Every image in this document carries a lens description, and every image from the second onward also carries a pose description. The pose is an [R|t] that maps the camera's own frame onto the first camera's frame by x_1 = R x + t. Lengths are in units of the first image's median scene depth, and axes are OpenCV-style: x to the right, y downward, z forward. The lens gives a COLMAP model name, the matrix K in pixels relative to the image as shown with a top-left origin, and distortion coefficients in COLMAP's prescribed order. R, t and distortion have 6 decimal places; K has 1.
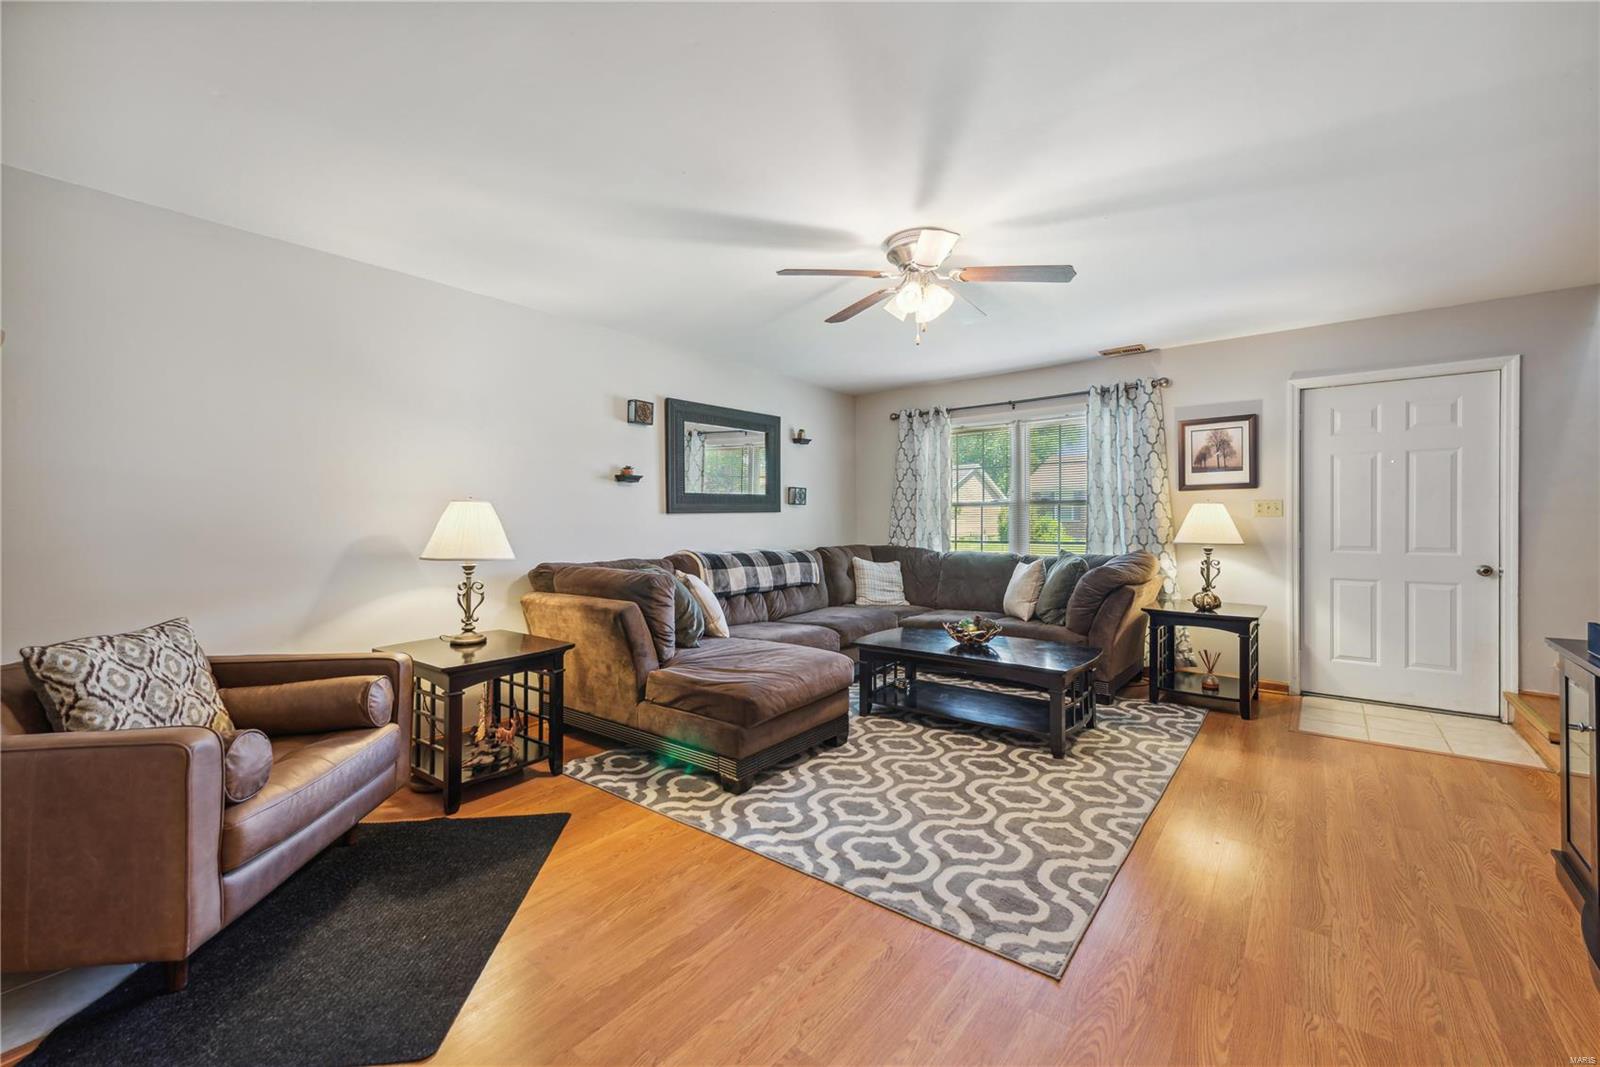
lens RADIAL K [[641.4, 0, 789.7], [0, 641.4, 525.4], [0, 0, 1]] dist [0.011665, -0.001933]
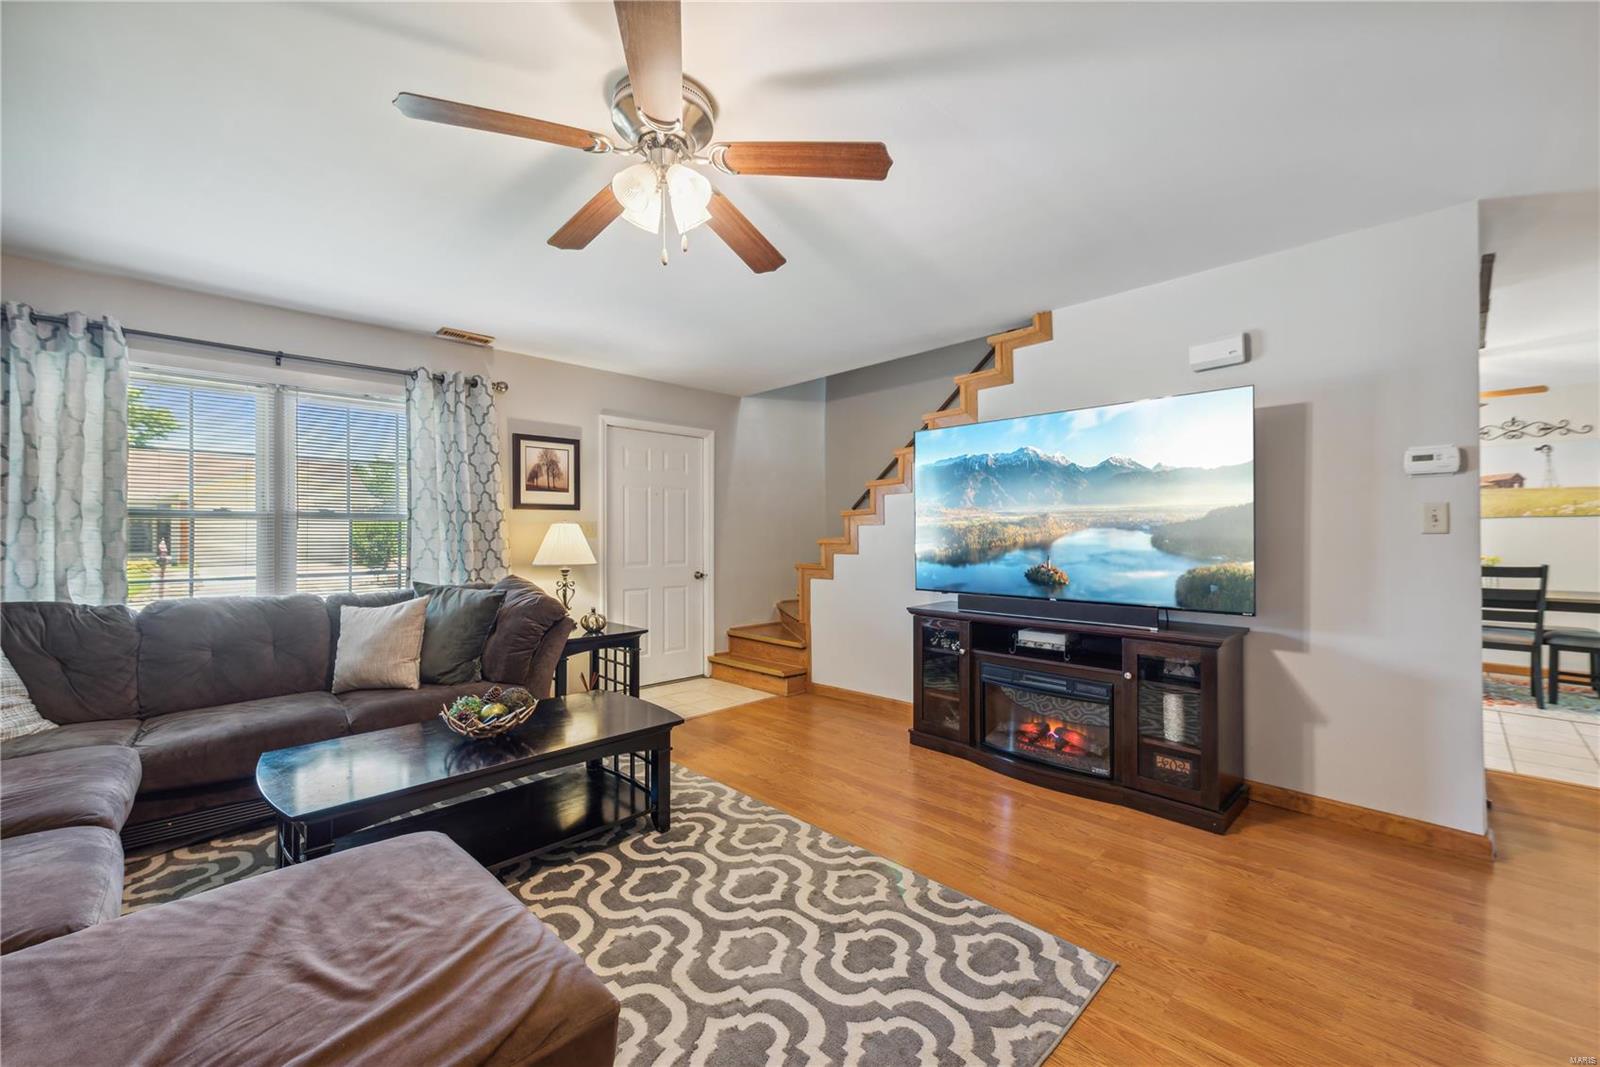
lens RADIAL K [[641.4, 0, 791.9], [0, 641.4, 531.9], [0, 0, 1]] dist [0.011665, -0.001933]
pose [[0.111515, 0.012623, 0.993683, -0.359407], [0.010622, 0.999847, -0.013893, -0.005522], [-0.993706, 0.012104, 0.111364, 0.696728]]
